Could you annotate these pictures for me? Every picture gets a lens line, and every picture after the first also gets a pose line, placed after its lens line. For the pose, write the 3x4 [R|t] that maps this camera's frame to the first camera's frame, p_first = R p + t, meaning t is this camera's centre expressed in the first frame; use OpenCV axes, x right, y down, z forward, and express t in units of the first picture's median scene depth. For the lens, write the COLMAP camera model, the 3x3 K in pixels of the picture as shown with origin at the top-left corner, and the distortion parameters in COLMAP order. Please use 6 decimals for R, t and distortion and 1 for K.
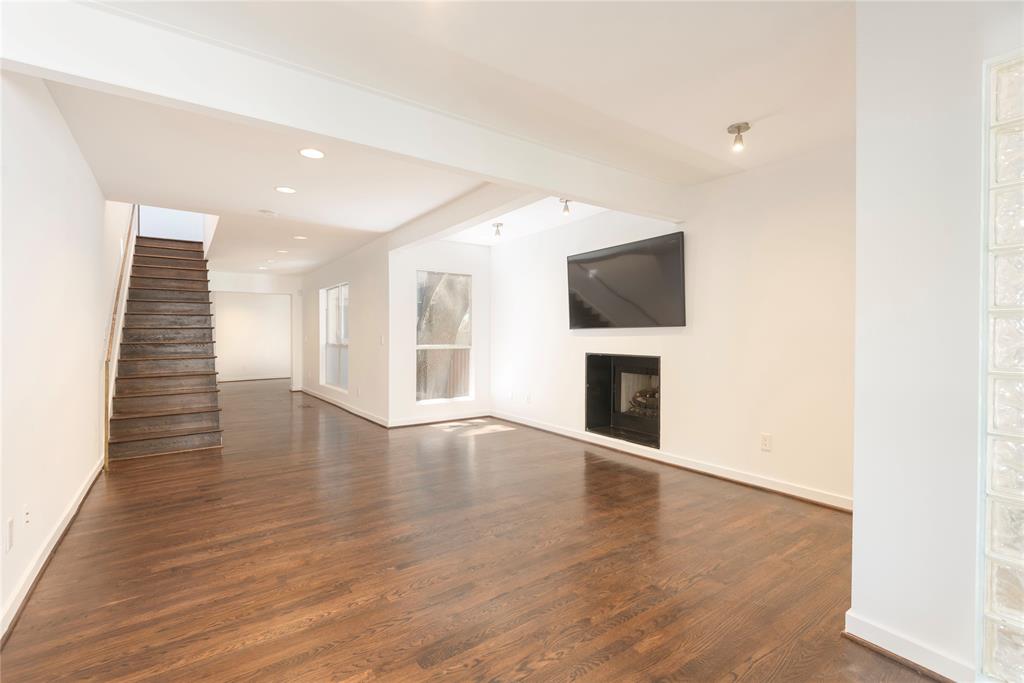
lens RADIAL K [[465.0, 0, 512.0], [0, 465.0, 341.5], [0, 0, 1]] dist [0.028942, -0.000259]
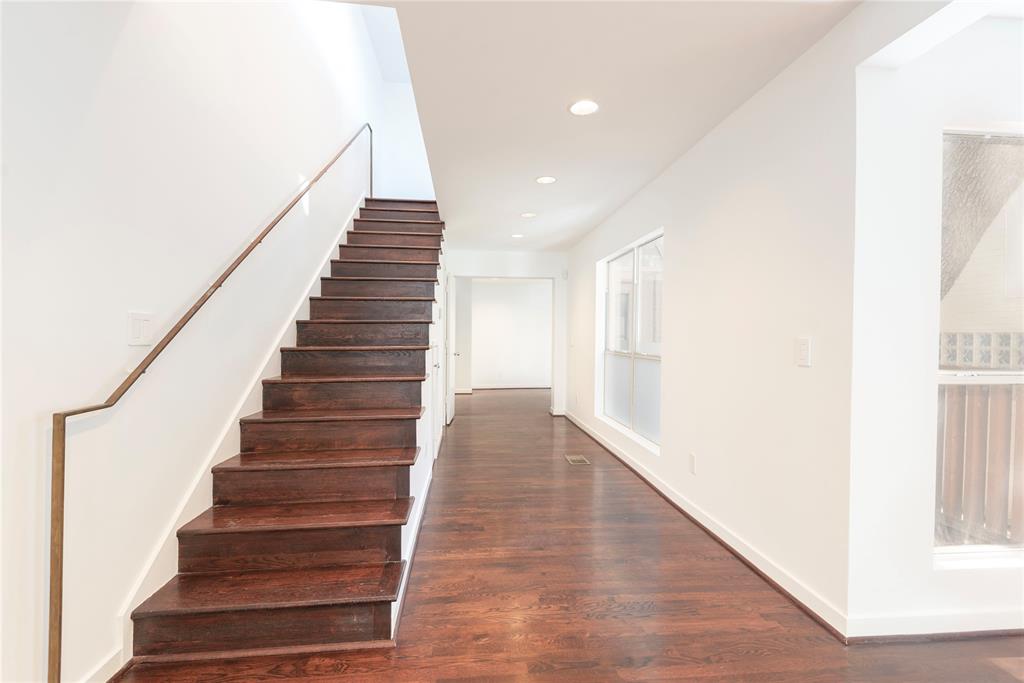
lens RADIAL K [[460.7, 0, 510.8], [0, 460.7, 339.5], [0, 0, 1]] dist [0.025923, -0.016833]
pose [[0.867568, 0.011964, -0.497174, -0.233358], [-0.014870, 0.999888, -0.001887, -0.007187], [0.497096, 0.009030, 0.867649, 0.472483]]
